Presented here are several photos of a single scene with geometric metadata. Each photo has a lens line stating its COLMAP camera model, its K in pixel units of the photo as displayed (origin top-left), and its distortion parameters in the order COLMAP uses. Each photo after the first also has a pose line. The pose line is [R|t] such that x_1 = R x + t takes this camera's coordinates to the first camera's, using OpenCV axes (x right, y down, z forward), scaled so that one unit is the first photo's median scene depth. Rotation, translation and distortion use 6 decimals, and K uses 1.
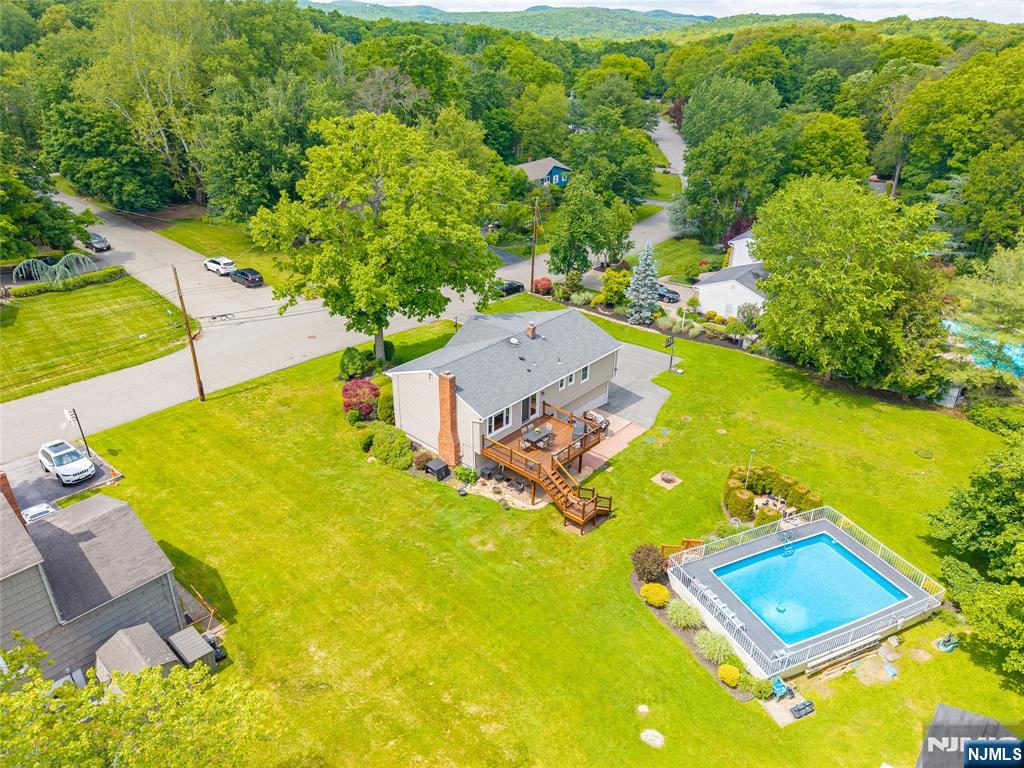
lens RADIAL K [[688.6, 0, 508.1], [0, 688.6, 381.0], [0, 0, 1]] dist [0.025362, -0.028896]
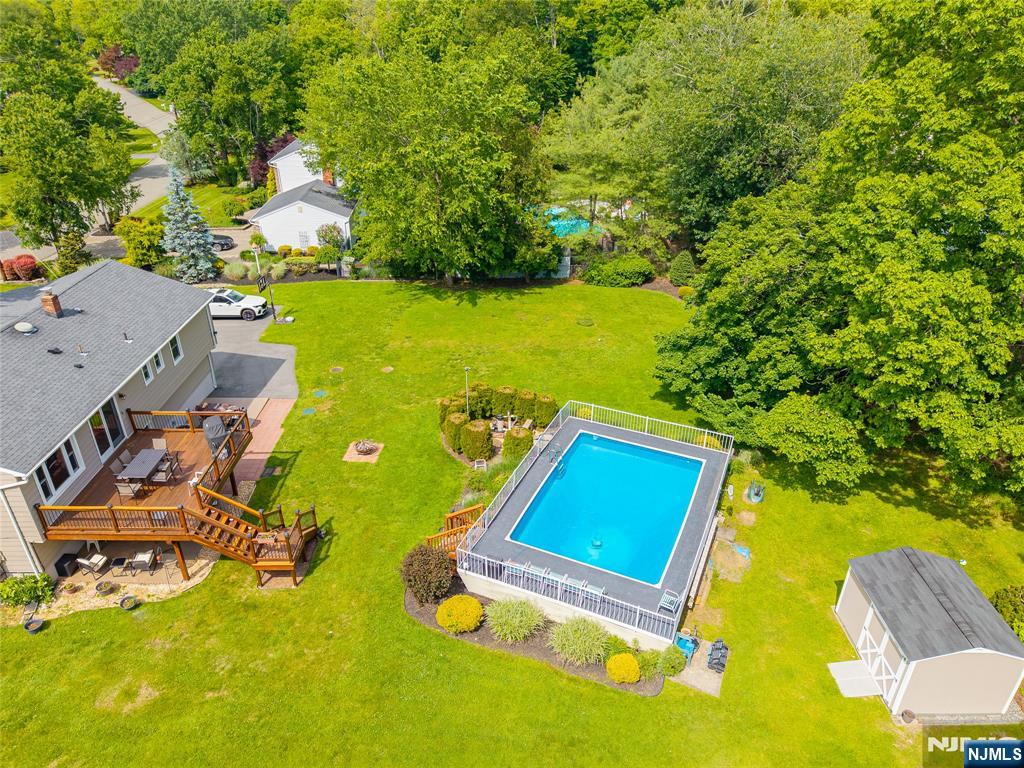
lens RADIAL K [[688.6, 0, 518.8], [0, 688.6, 382.4], [0, 0, 1]] dist [0.025362, -0.028896]
pose [[0.740290, -0.323159, 0.589524, -0.040267], [0.298185, 0.943752, 0.142893, 0.022209], [-0.602542, 0.070005, 0.795011, 0.321216]]
